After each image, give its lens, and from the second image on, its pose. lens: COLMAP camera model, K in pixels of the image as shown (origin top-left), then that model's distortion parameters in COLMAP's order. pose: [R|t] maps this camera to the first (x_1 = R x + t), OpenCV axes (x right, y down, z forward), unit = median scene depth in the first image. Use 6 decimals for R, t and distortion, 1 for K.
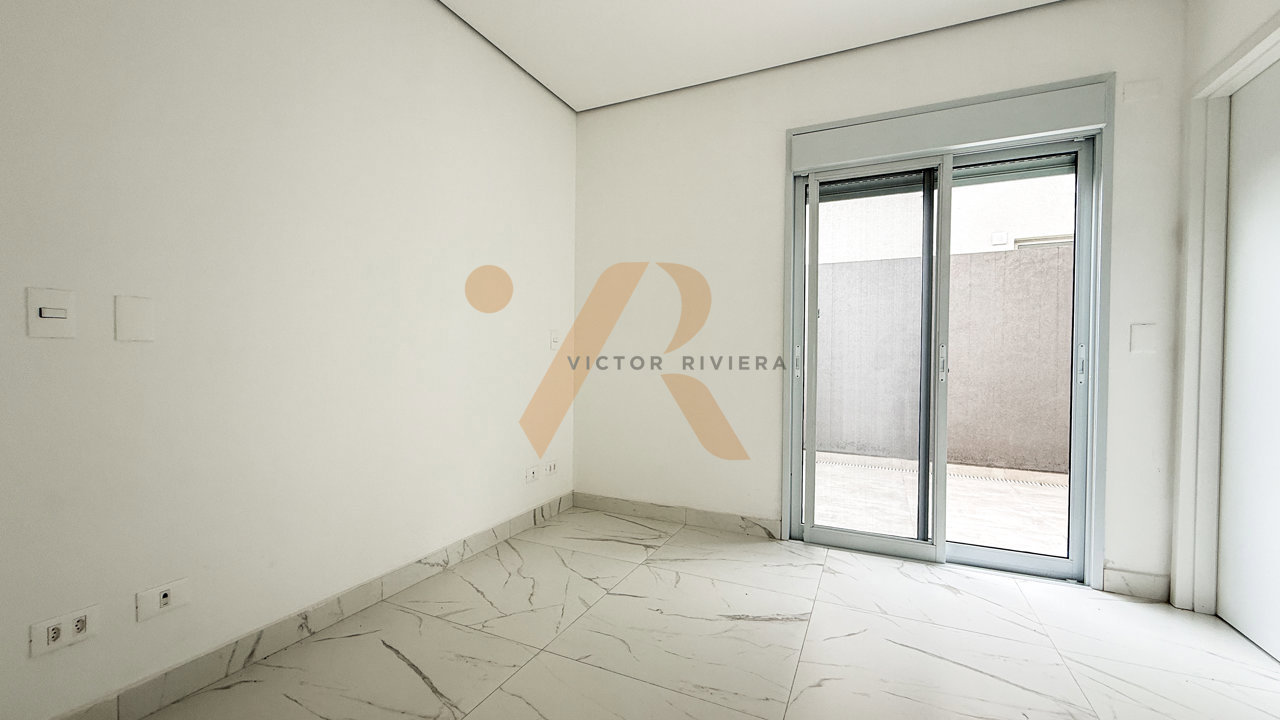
lens RADIAL K [[509.5, 0, 643.4], [0, 509.5, 361.1], [0, 0, 1]] dist [-0.000110, 0.000737]
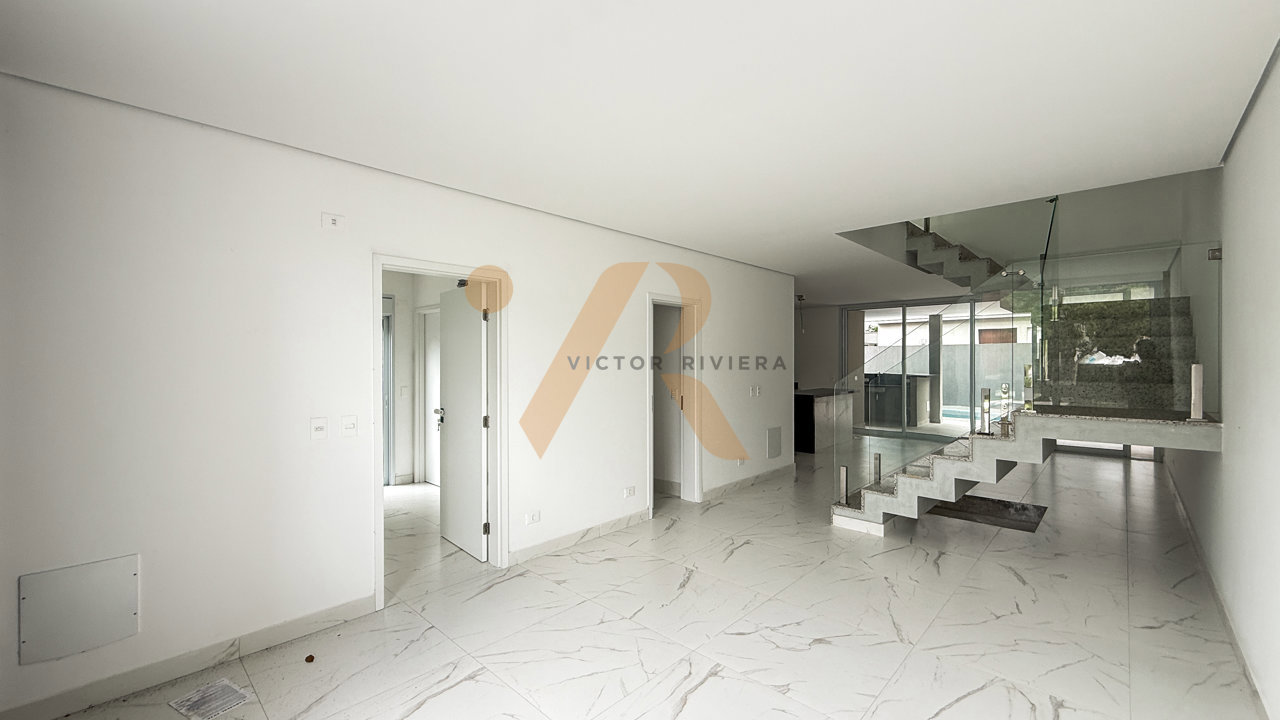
lens RADIAL K [[509.5, 0, 635.4], [0, 509.5, 365.8], [0, 0, 1]] dist [-0.000110, 0.000737]
pose [[0.332741, -0.011166, 0.942952, -1.212542], [0.020514, 0.999779, 0.004601, -0.168235], [-0.942795, 0.017812, 0.332896, -1.108101]]
